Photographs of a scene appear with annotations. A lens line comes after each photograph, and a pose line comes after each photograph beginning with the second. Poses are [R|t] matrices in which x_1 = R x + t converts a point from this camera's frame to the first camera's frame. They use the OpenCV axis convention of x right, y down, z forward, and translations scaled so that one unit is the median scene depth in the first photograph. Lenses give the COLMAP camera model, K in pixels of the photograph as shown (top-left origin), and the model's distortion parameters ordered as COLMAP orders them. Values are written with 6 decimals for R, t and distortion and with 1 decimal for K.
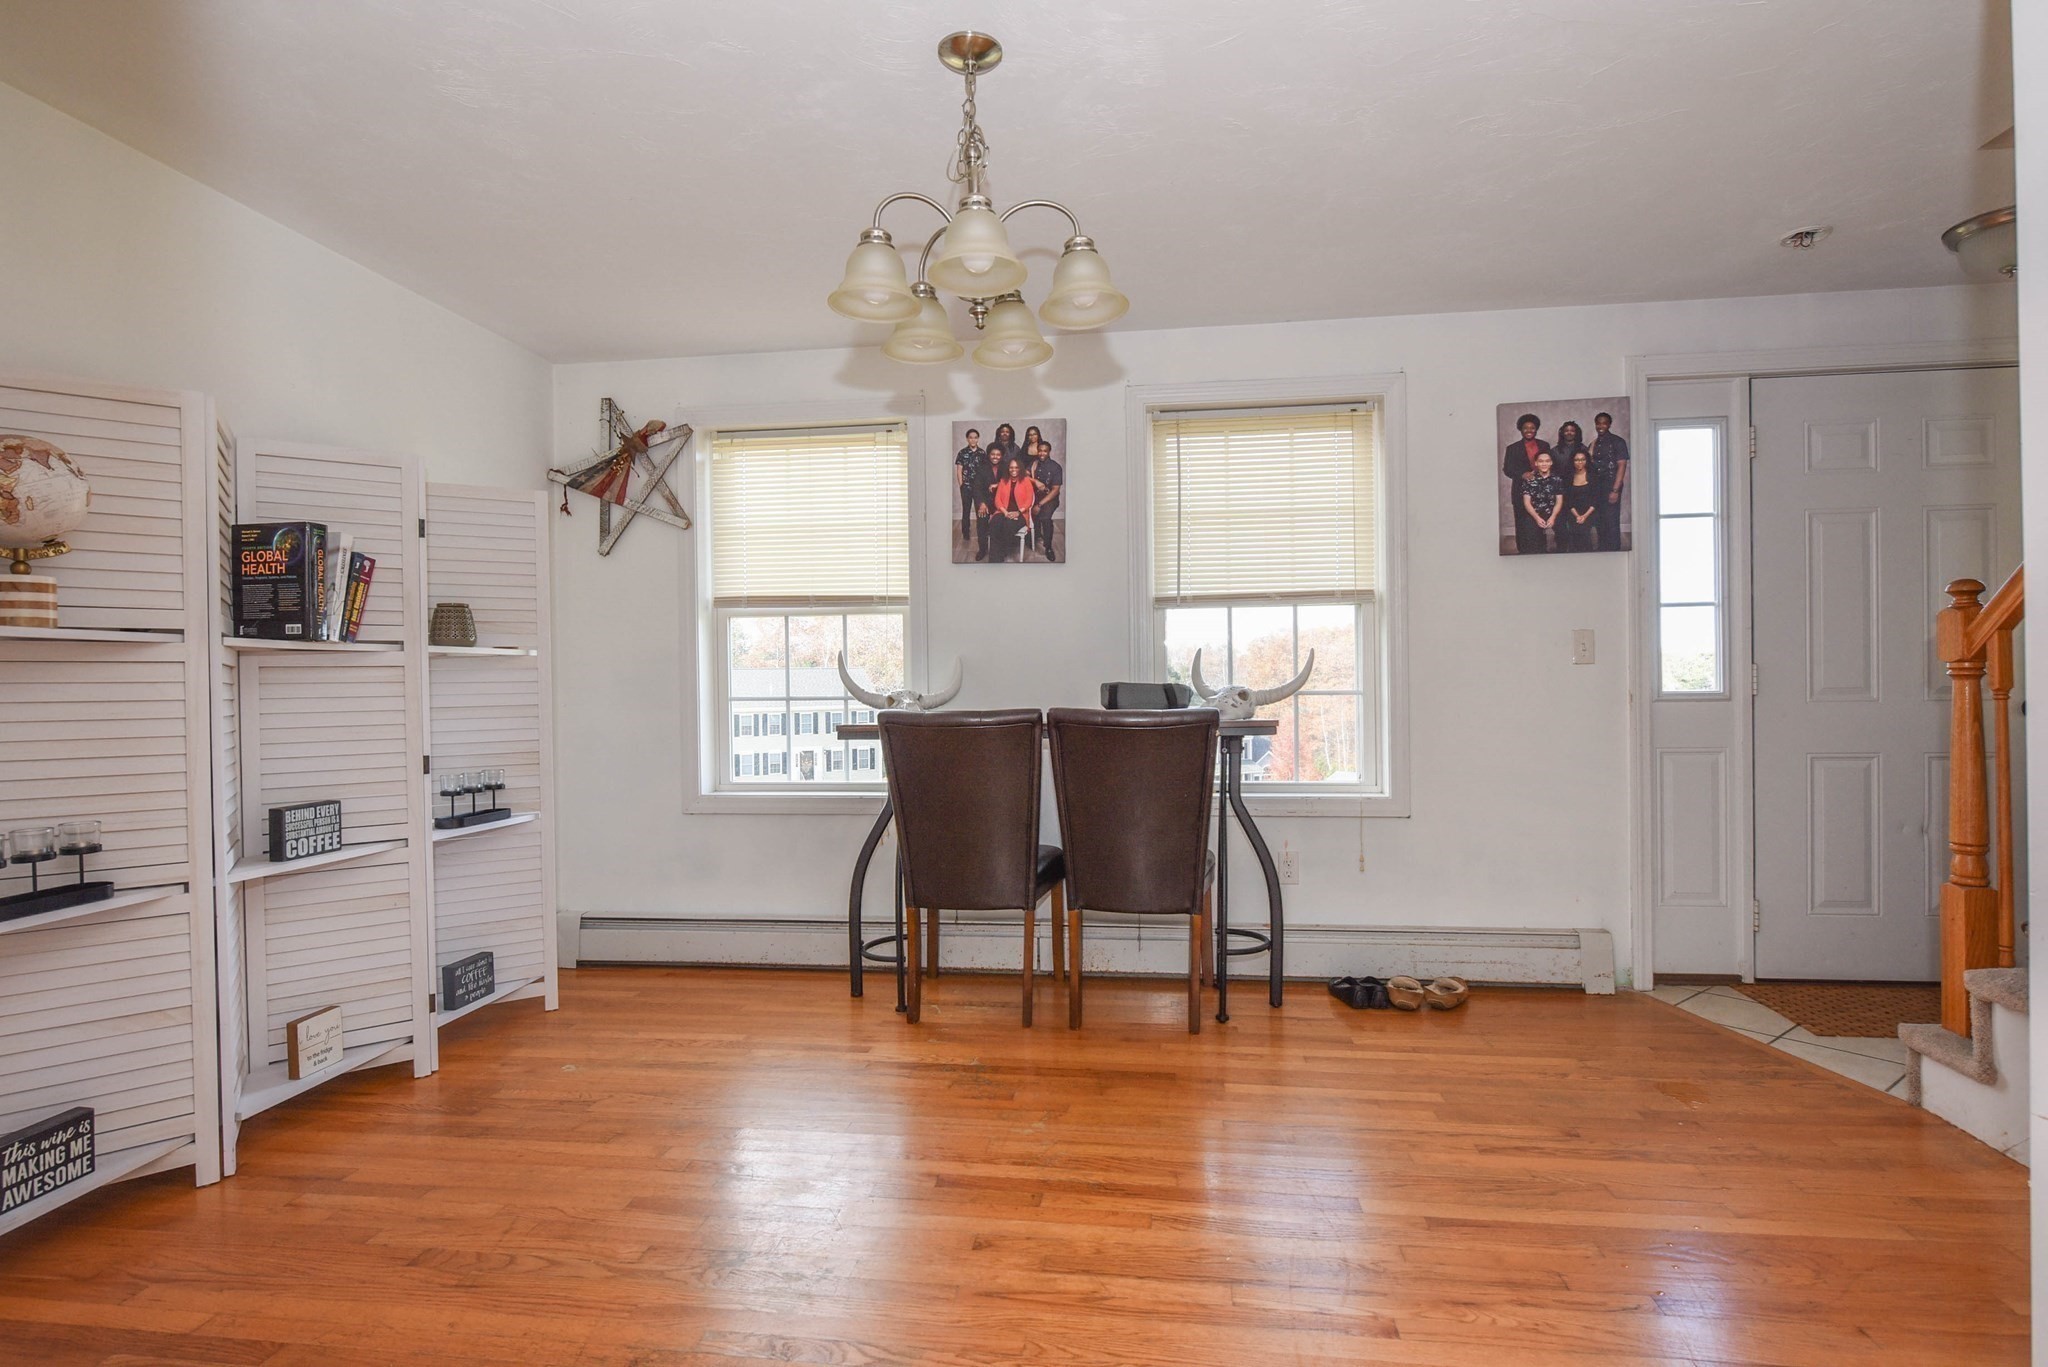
lens RADIAL K [[1028.7, 0, 1028.5], [0, 1028.7, 687.1], [0, 0, 1]] dist [-0.005428, -0.003294]
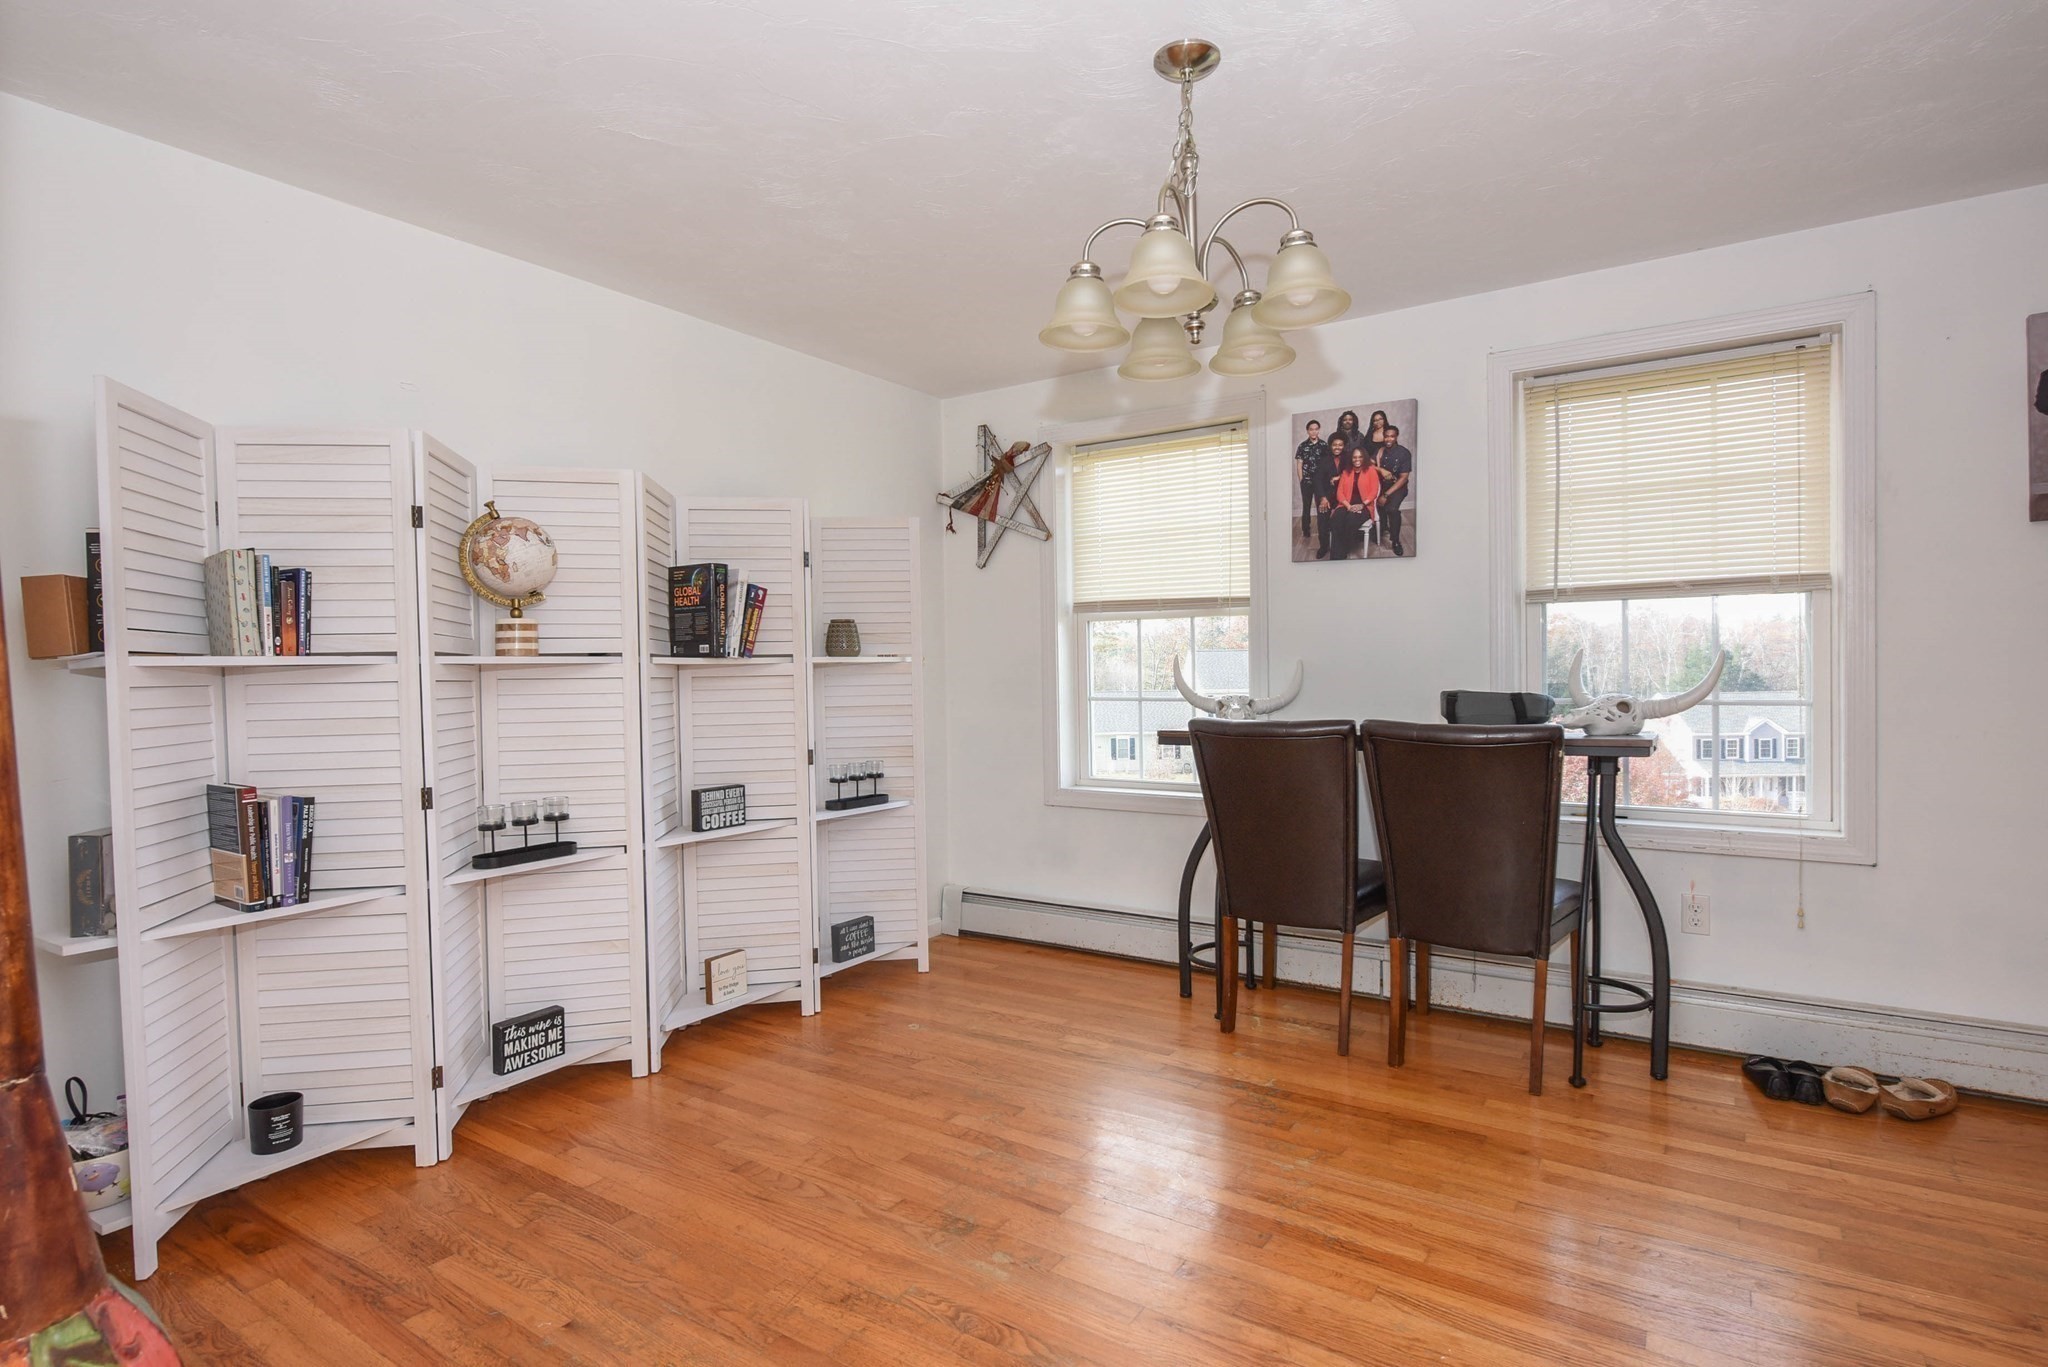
lens RADIAL K [[1028.7, 0, 1026.3], [0, 1028.7, 687.7], [0, 0, 1]] dist [-0.005428, -0.003294]
pose [[0.899189, 0.008406, -0.437479, 0.142152], [-0.000345, 0.999829, 0.018501, -0.023861], [0.437560, -0.016485, 0.899038, 0.027820]]
